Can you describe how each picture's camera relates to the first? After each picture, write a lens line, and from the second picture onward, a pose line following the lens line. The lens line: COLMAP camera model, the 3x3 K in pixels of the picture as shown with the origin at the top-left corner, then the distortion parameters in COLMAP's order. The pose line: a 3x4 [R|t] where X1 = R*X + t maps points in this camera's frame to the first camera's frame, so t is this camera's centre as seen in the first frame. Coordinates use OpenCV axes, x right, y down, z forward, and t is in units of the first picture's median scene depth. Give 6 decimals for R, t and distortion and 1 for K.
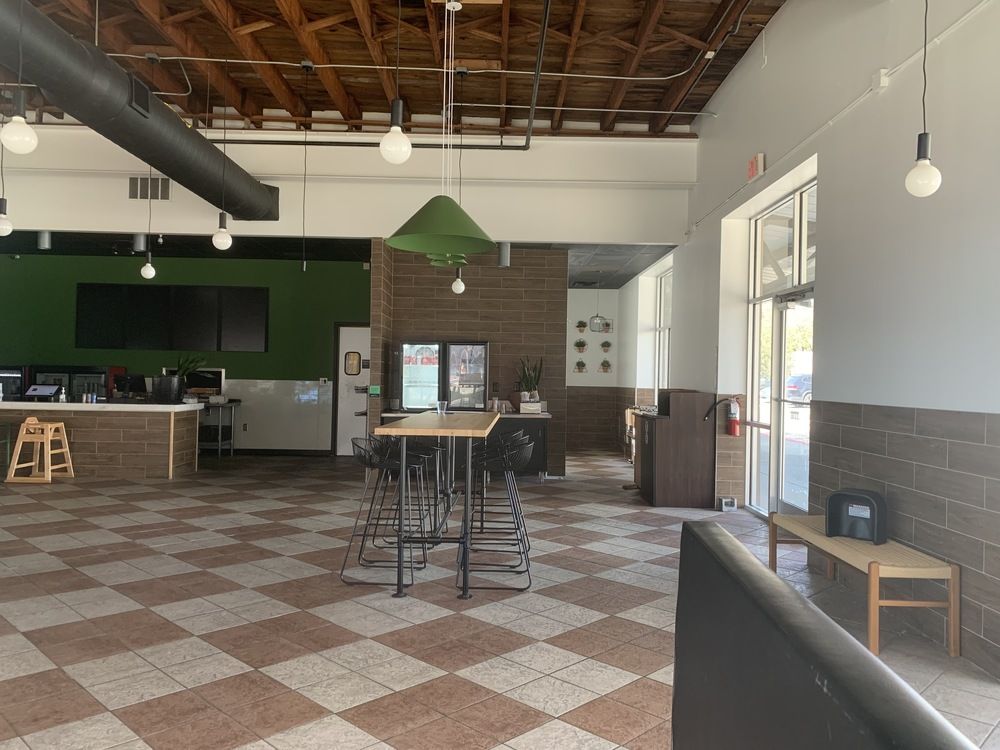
lens RADIAL K [[747.1, 0, 500.0], [0, 747.1, 375.0], [0, 0, 1]] dist [0.092161, -0.115931]
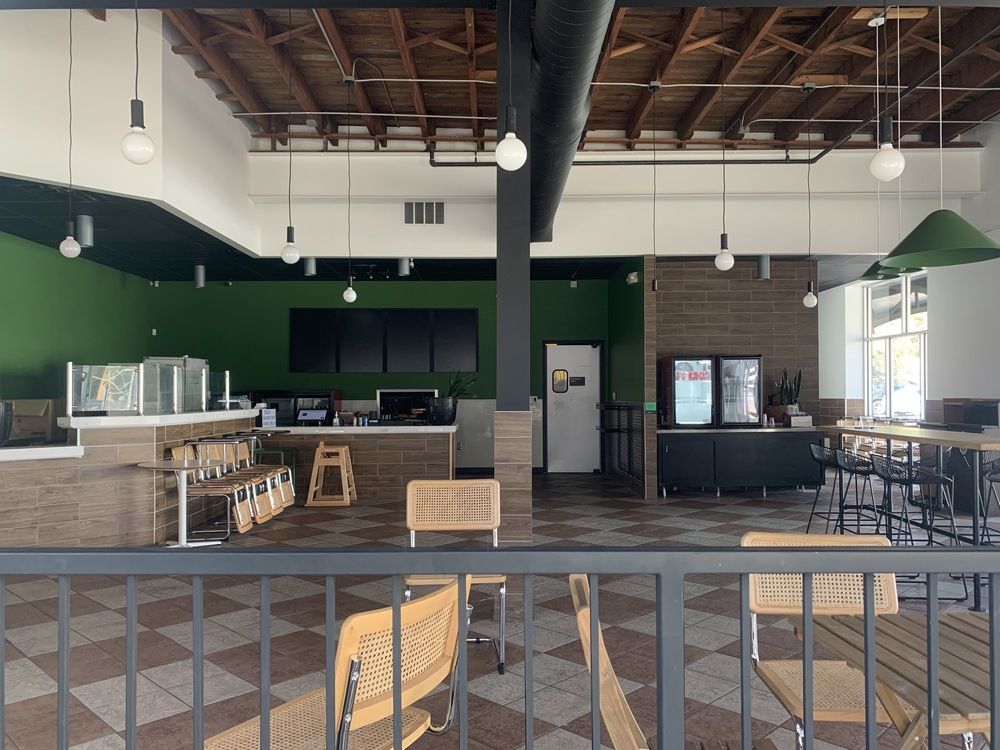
lens RADIAL K [[747.3, 0, 481.0], [0, 747.3, 396.7], [0, 0, 1]] dist [0.028270, -0.007596]
pose [[0.999702, -0.023643, 0.006125, -0.391875], [0.023592, 0.999687, 0.008371, -0.007110], [-0.006321, -0.008224, 0.999946, -0.000139]]
